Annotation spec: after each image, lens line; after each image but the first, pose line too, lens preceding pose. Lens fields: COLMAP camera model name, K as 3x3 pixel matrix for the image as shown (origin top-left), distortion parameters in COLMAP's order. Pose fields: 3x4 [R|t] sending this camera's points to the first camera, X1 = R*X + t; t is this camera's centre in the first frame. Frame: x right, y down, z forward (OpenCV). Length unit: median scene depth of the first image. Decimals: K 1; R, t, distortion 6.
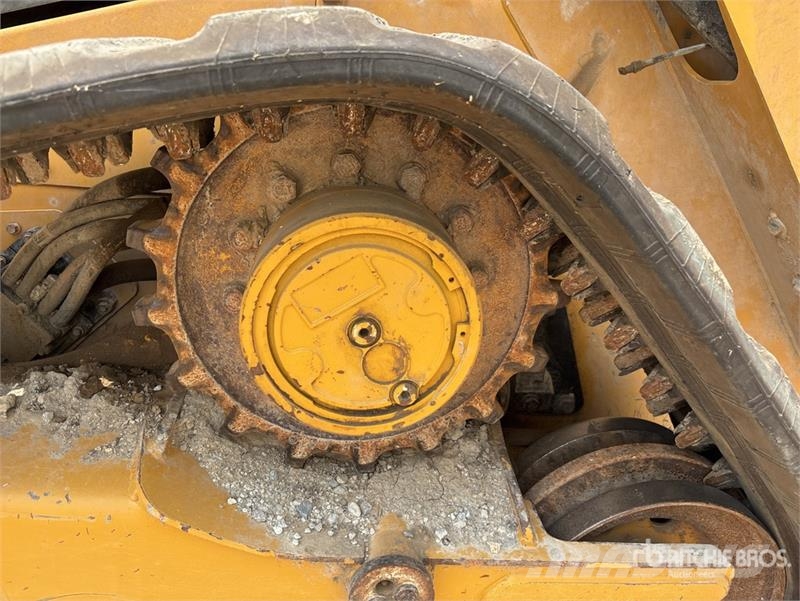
lens RADIAL K [[610.4, 0, 396.6], [0, 610.4, 295.0], [0, 0, 1]] dist [0.031887, -0.043227]
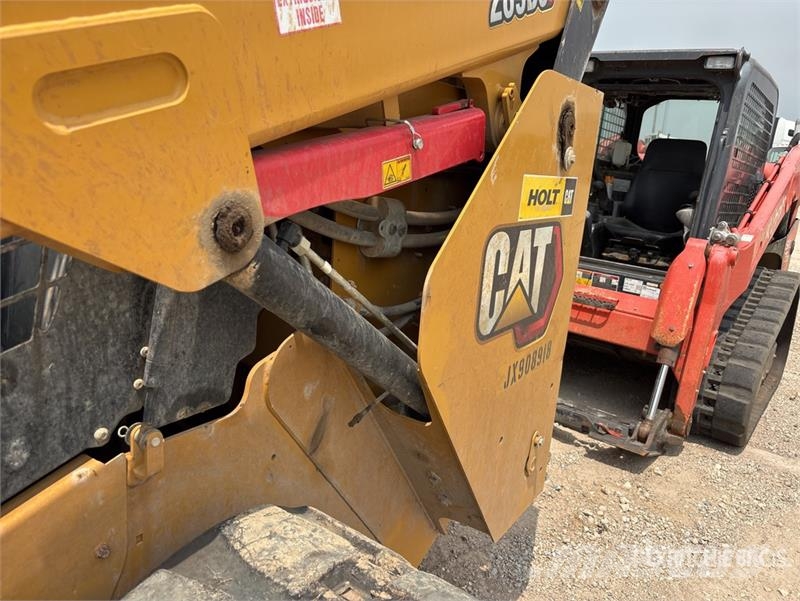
lens RADIAL K [[610.4, 0, 396.6], [0, 610.4, 295.0], [0, 0, 1]] dist [0.031887, -0.043227]
pose [[0.624648, -0.199450, 0.755006, -0.670717], [0.213980, 0.973545, 0.080147, -0.923053], [-0.751018, 0.111492, 0.650801, 0.019159]]
